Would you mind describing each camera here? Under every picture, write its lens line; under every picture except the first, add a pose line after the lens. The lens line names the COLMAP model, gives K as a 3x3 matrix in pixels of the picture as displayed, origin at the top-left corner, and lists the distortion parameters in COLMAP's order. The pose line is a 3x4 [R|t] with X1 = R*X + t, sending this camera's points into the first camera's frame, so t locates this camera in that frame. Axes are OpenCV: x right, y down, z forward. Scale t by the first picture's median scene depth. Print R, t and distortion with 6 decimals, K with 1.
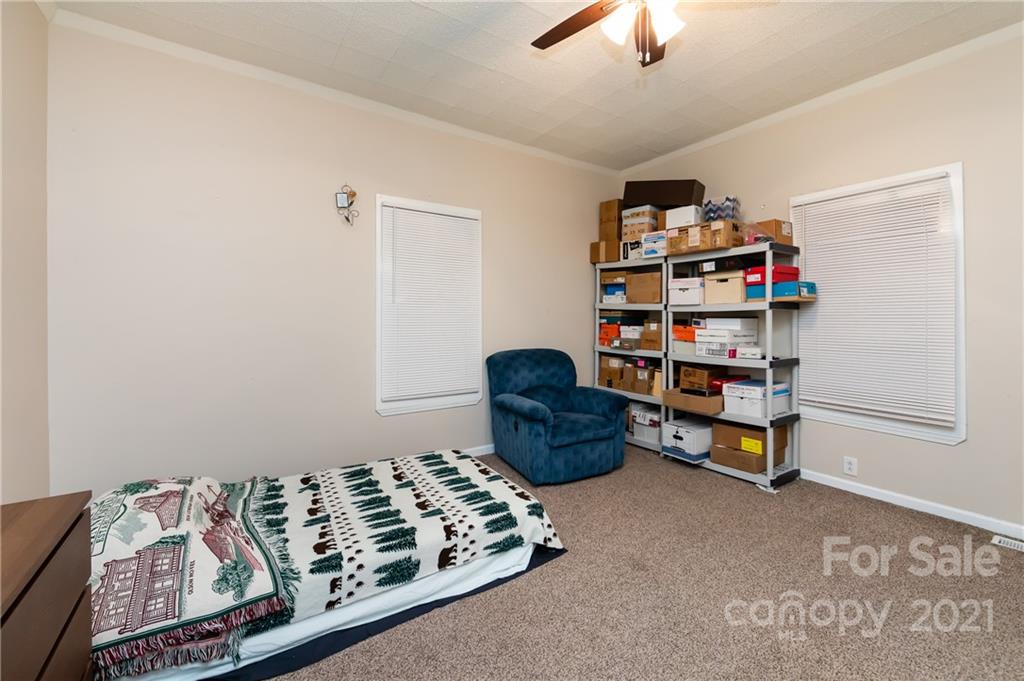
lens RADIAL K [[416.5, 0, 510.0], [0, 416.5, 316.9], [0, 0, 1]] dist [-0.001033, 0.000061]
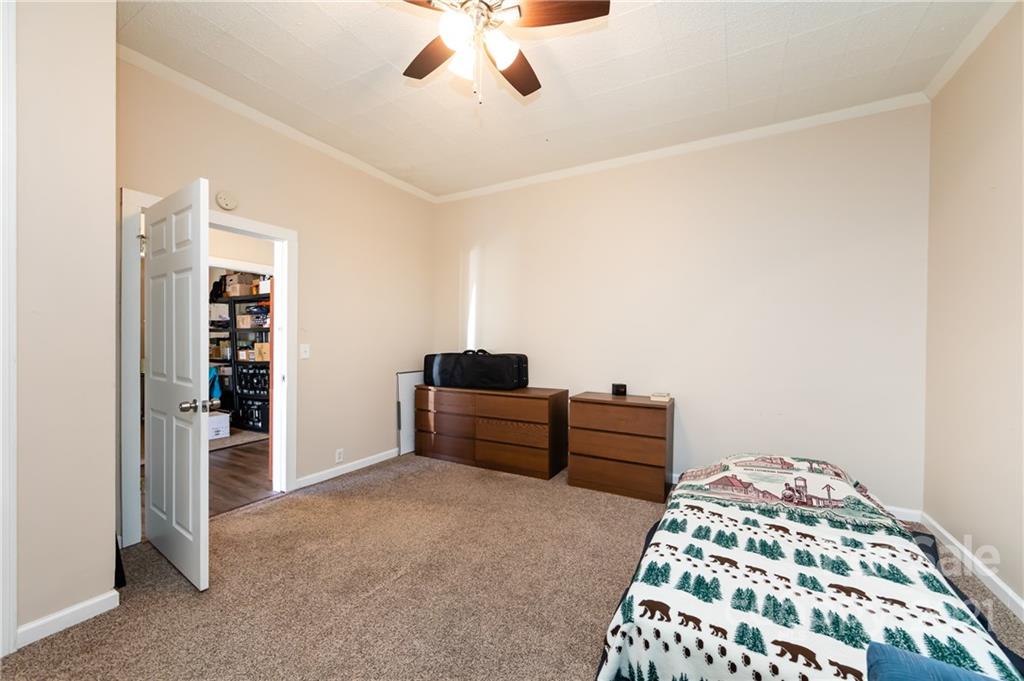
lens RADIAL K [[402.5, 0, 512.1], [0, 402.5, 344.3], [0, 0, 1]] dist [-0.004165, -0.000785]
pose [[-0.887831, -0.005964, -0.460130, 0.466001], [-0.012436, 0.999862, 0.011035, 0.009621], [0.460001, 0.015520, -0.887783, 1.287180]]
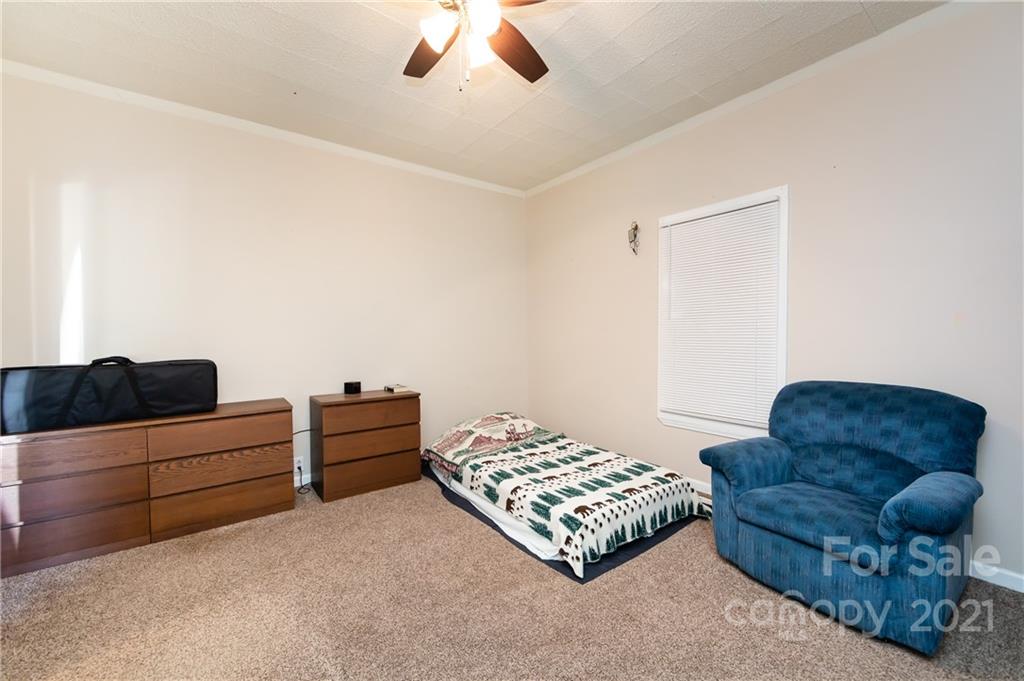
lens RADIAL K [[402.5, 0, 515.0], [0, 402.5, 345.7], [0, 0, 1]] dist [-0.004165, -0.000785]
pose [[0.065884, 0.022903, -0.997564, 0.870002], [0.008042, 0.999692, 0.023483, 0.008876], [0.997795, -0.009569, 0.065680, 0.688290]]
